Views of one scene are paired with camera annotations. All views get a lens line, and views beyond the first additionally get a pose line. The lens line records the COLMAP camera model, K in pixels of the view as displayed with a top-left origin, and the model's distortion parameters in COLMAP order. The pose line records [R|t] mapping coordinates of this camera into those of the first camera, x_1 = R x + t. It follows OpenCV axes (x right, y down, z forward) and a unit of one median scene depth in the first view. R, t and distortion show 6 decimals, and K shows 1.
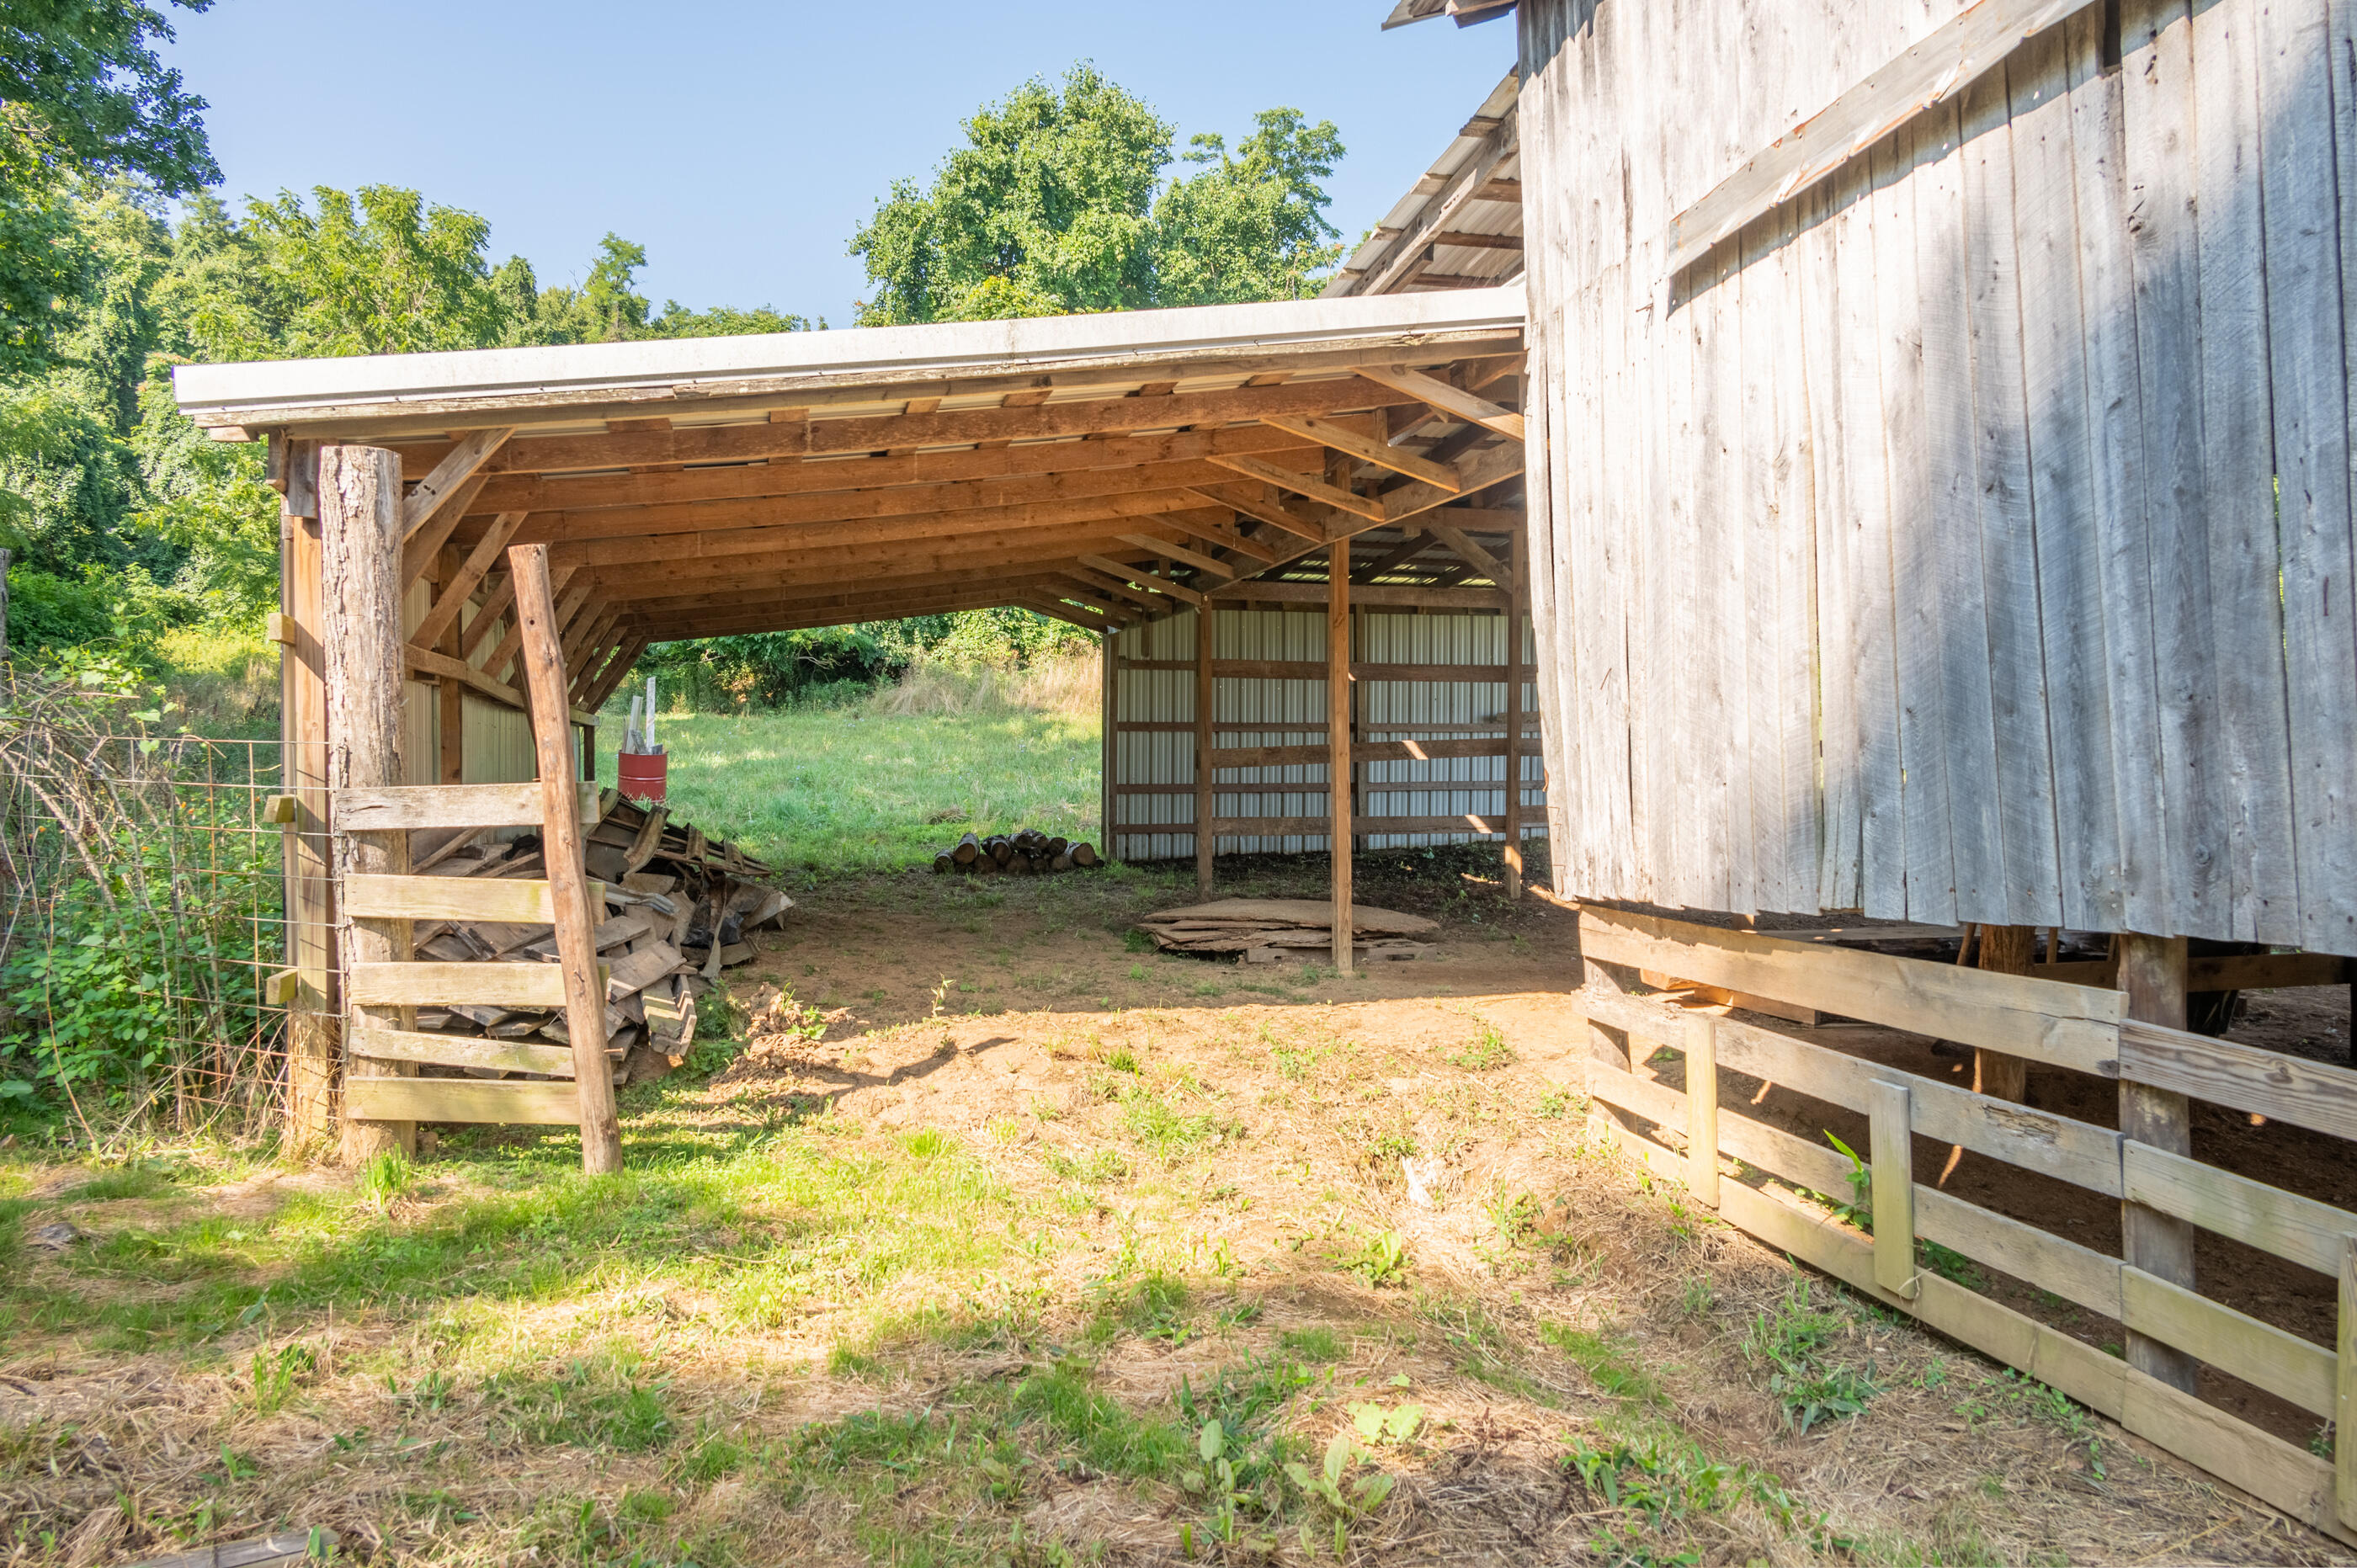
lens RADIAL K [[1567.2, 0, 1184.0], [0, 1567.2, 773.0], [0, 0, 1]] dist [-0.009231, 0.008966]
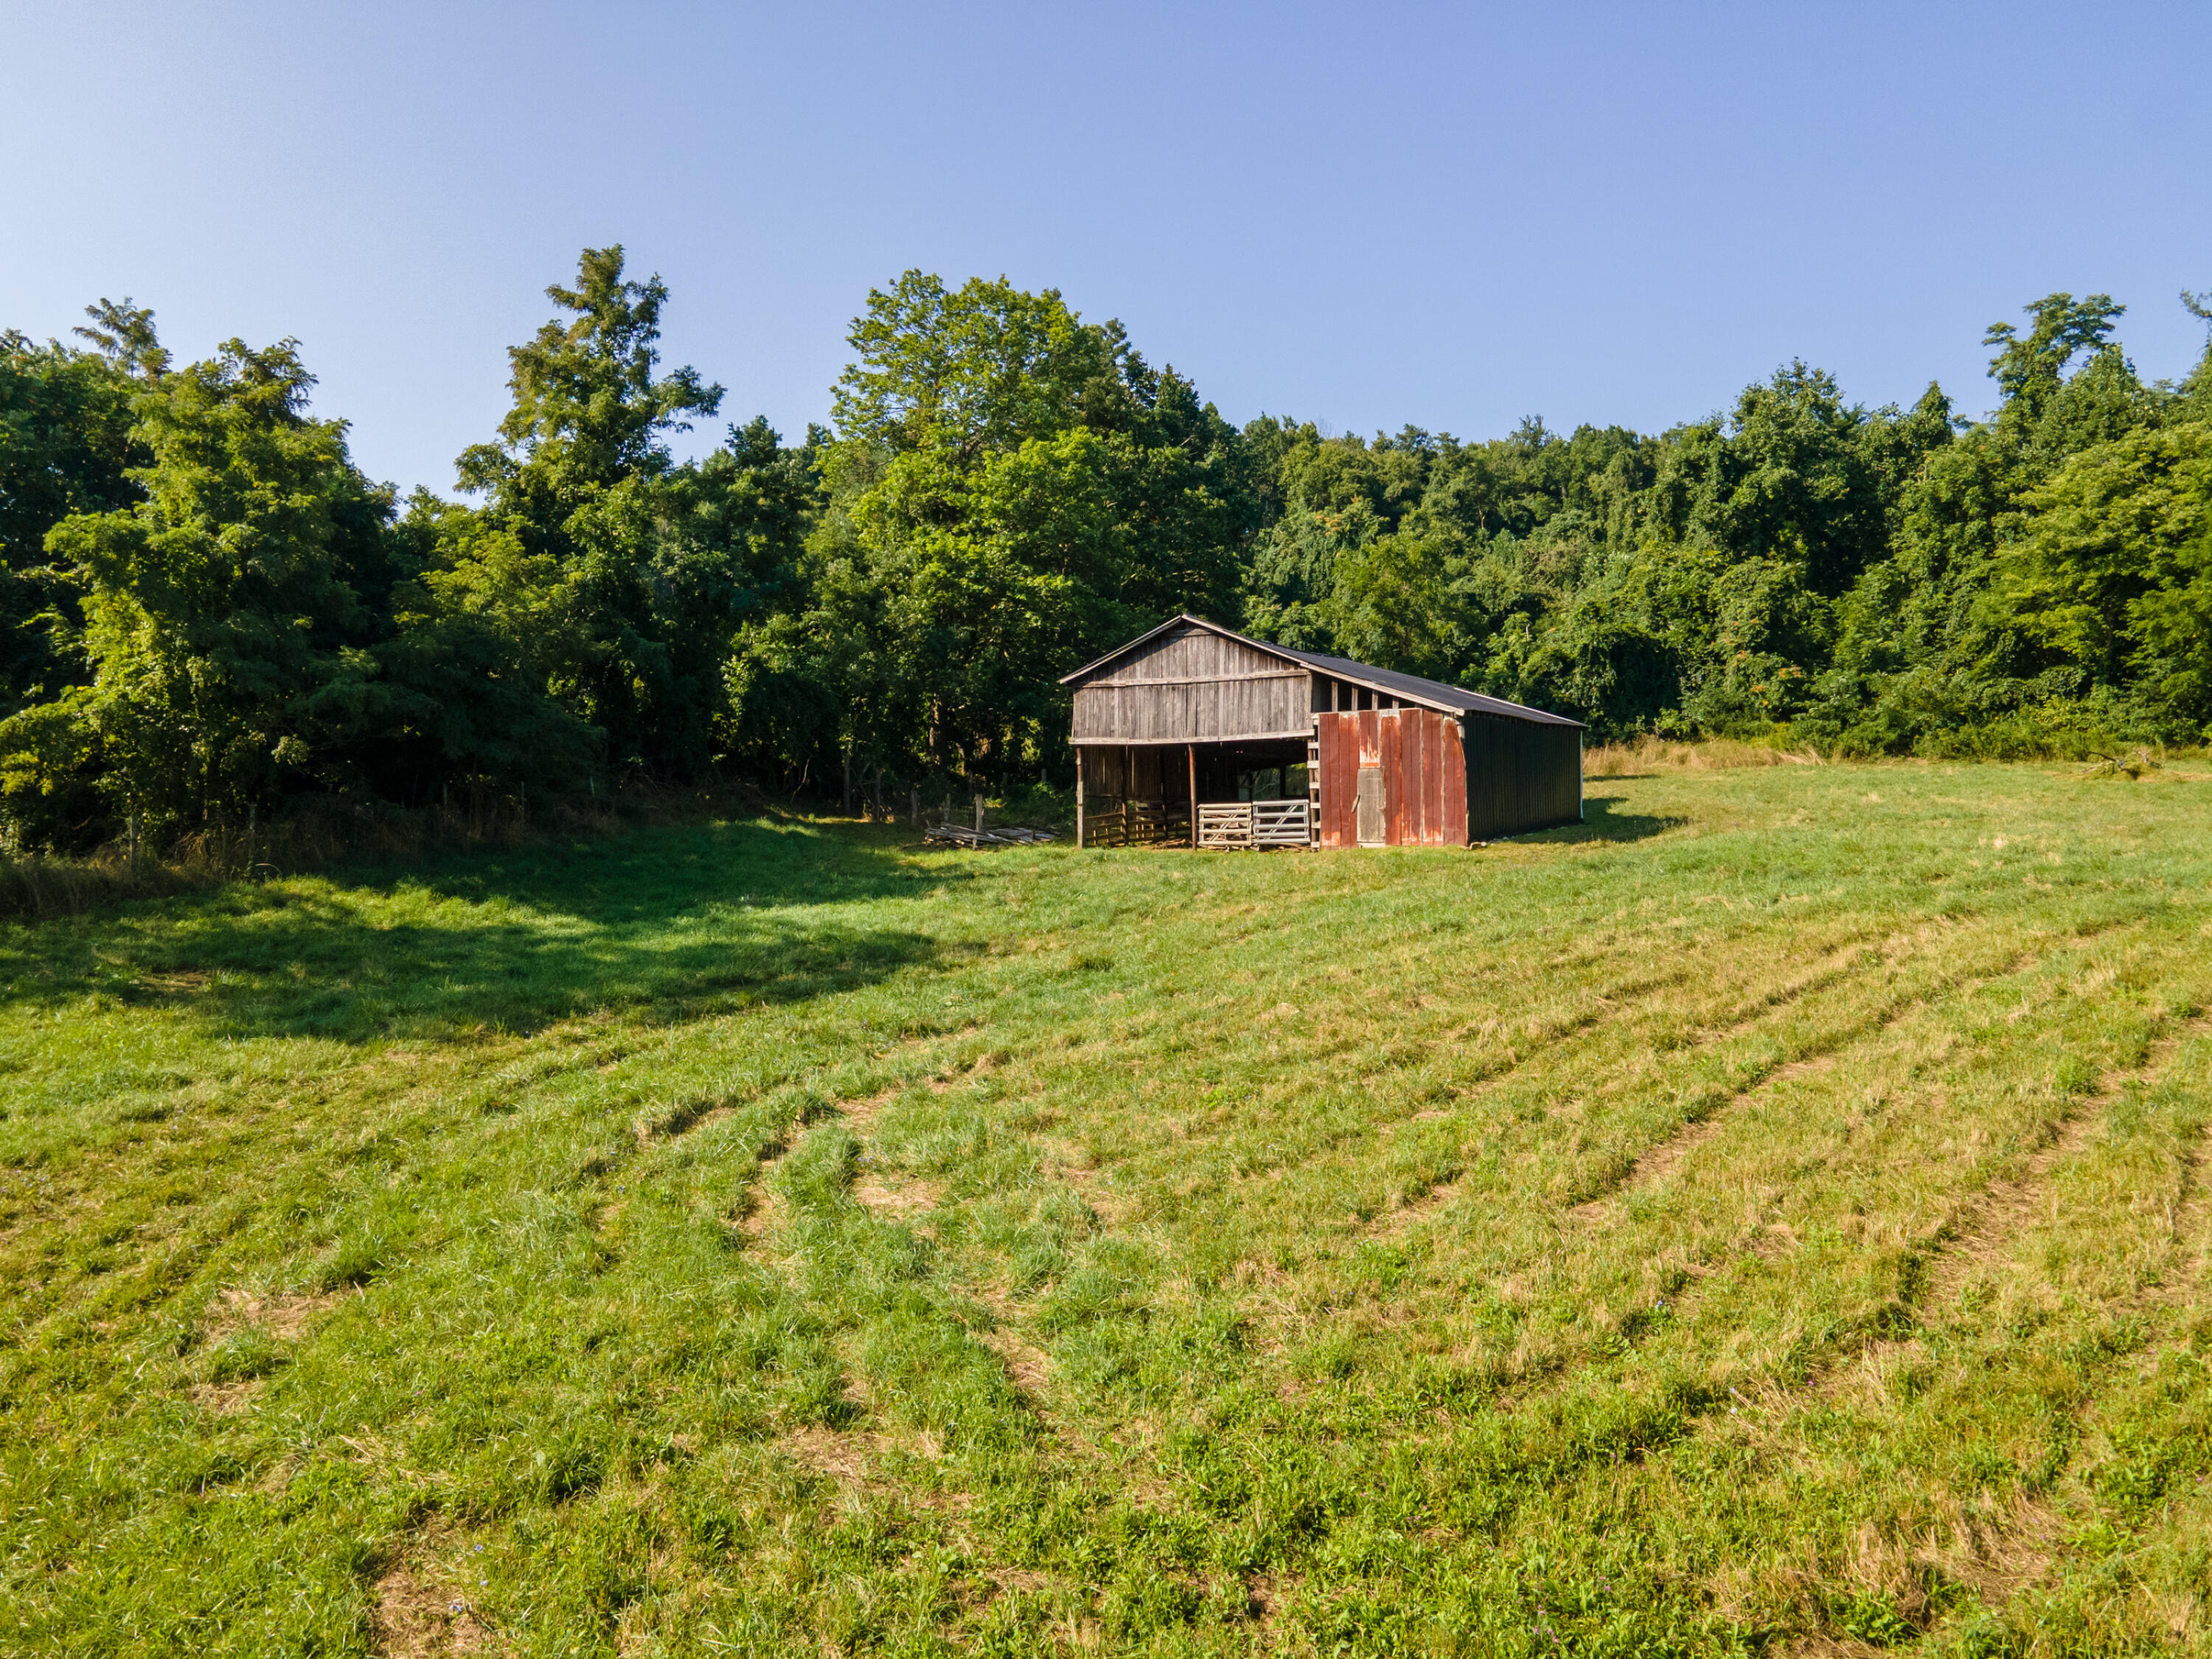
lens RADIAL K [[1621.1, 0, 1107.9], [0, 1621.1, 828.5], [0, 0, 1]] dist [0.017531, 0.043743]
pose [[0.657679, 0.005153, -0.753281, 0.778771], [-0.003363, 0.999987, 0.003905, 0.020809], [0.753291, -0.000035, 0.657688, -0.658349]]
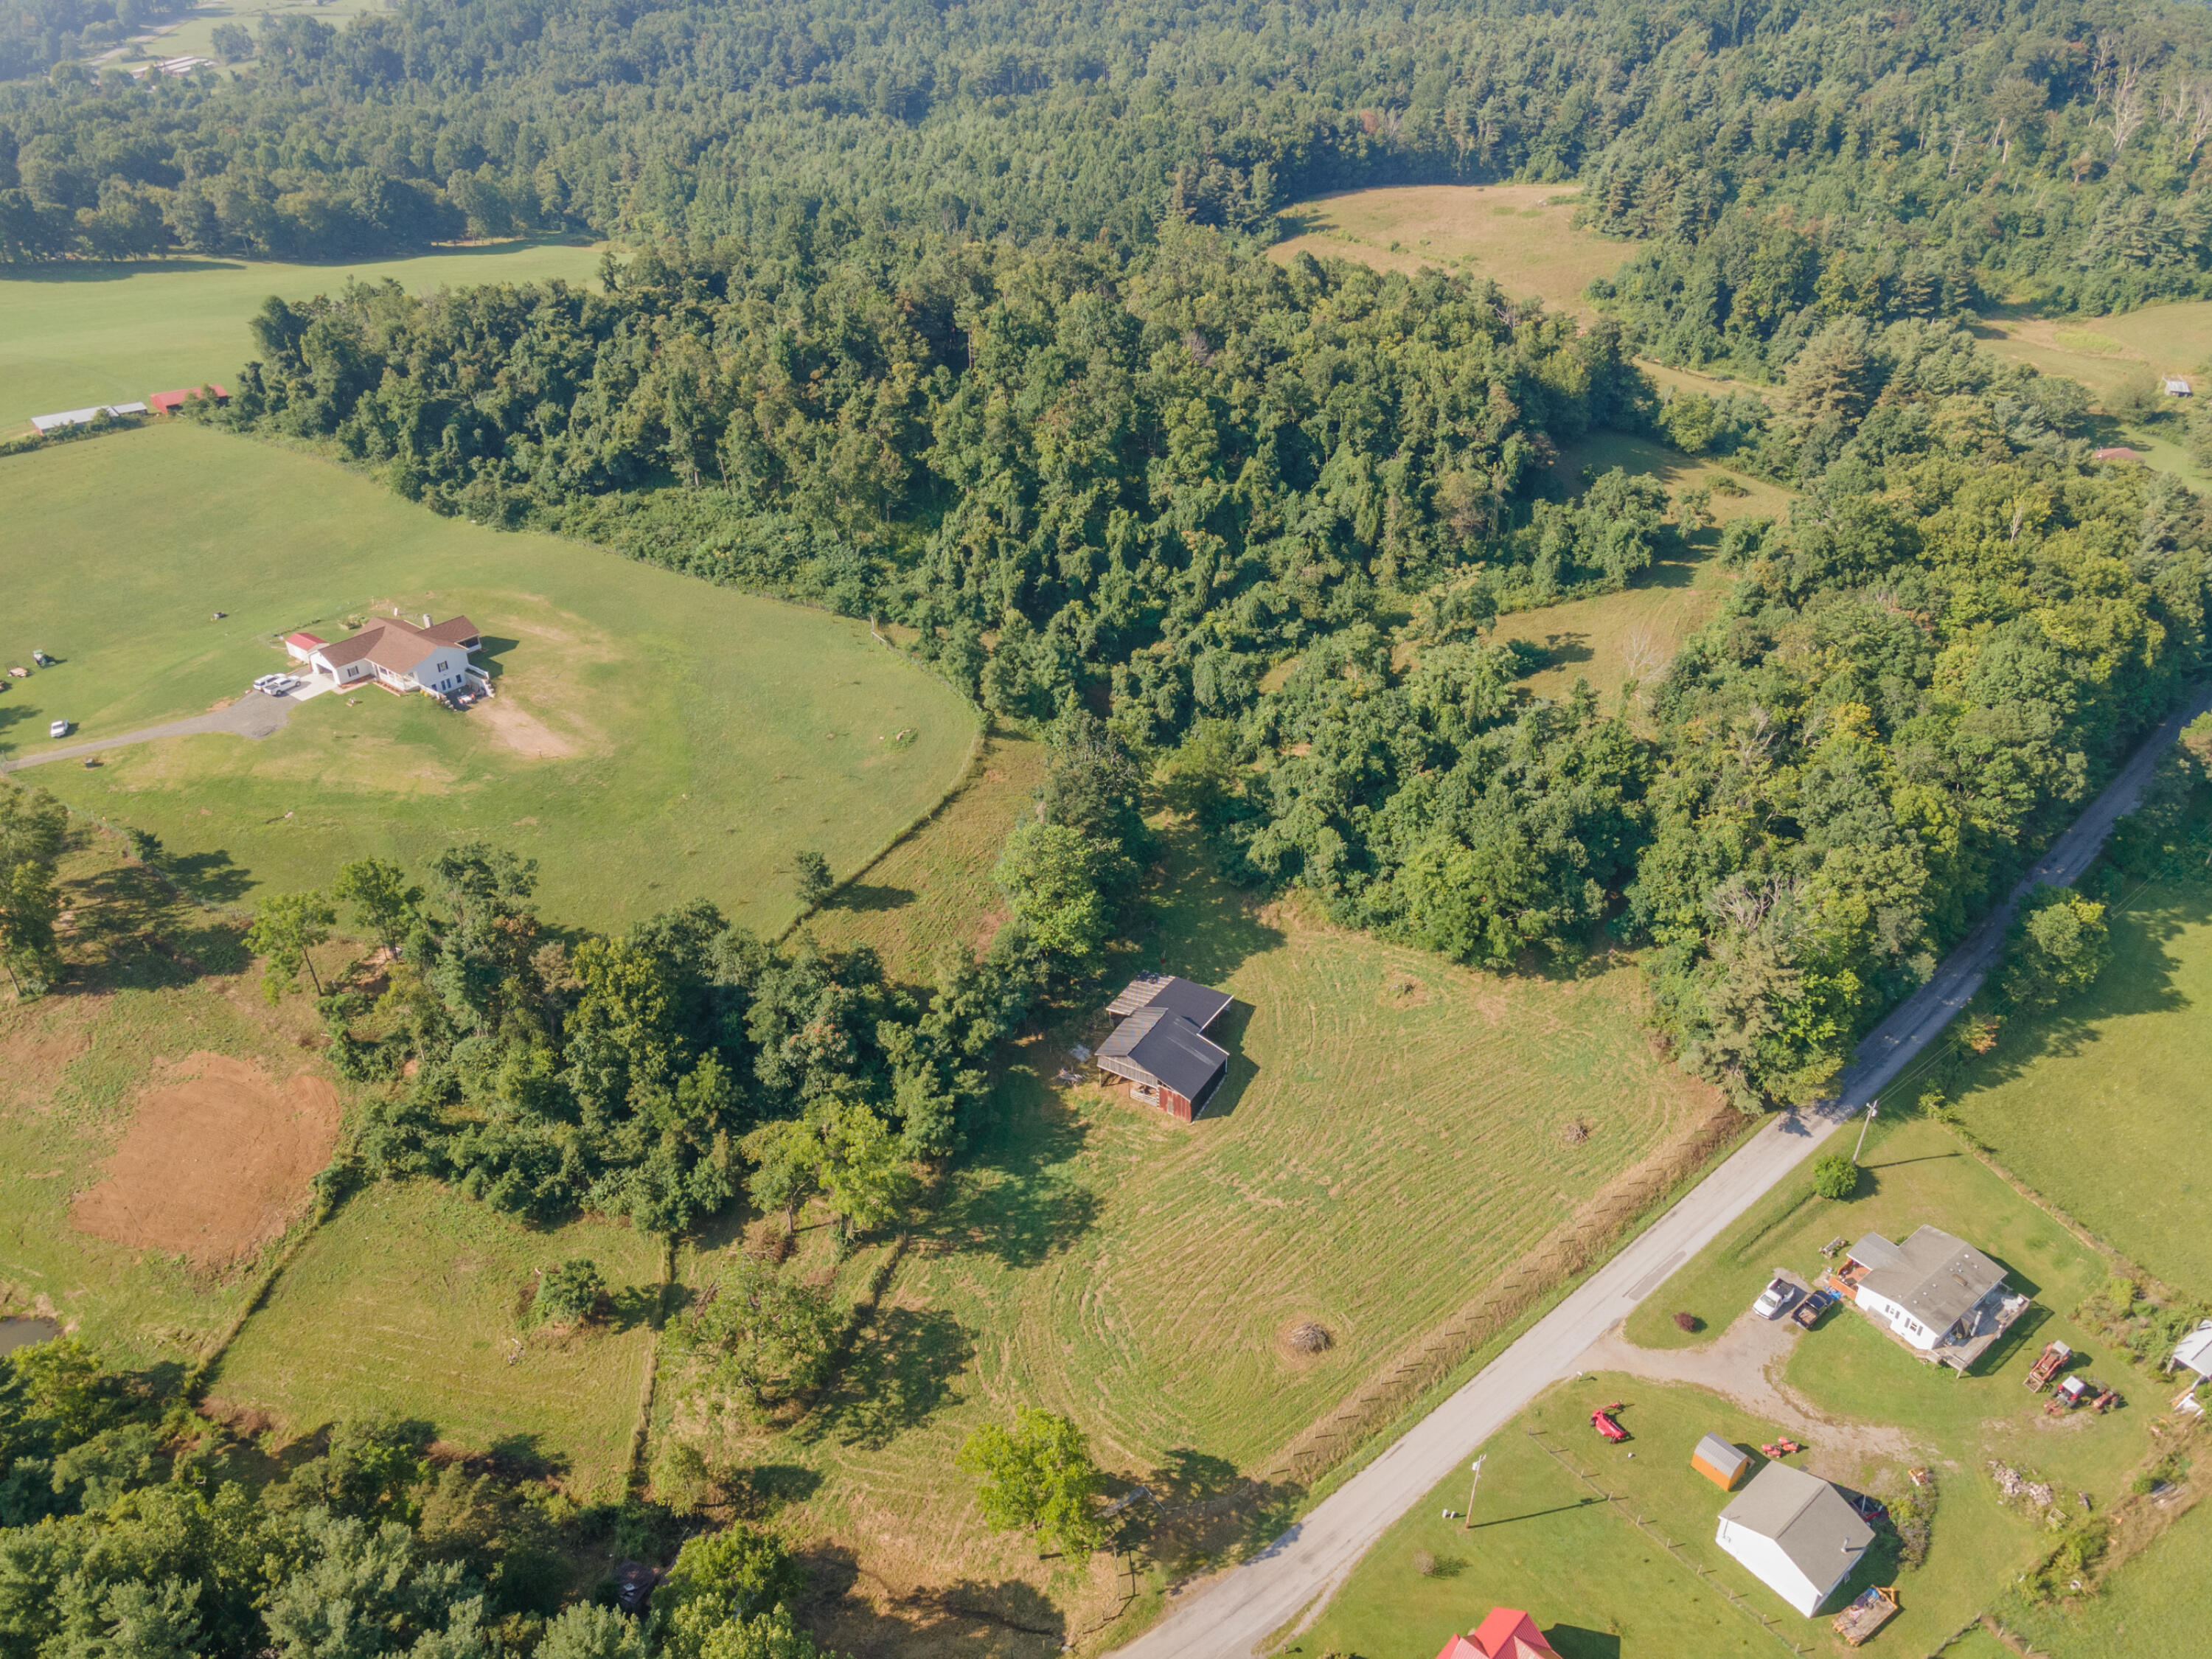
lens RADIAL K [[1621.1, 0, 1110.9], [0, 1621.1, 835.7], [0, 0, 1]] dist [0.017531, 0.043743]
pose [[0.707818, 0.373505, -0.599573, 2.060218], [0.001499, 0.847983, 0.530021, -2.363409], [0.706393, -0.376057, 0.599658, -2.012964]]
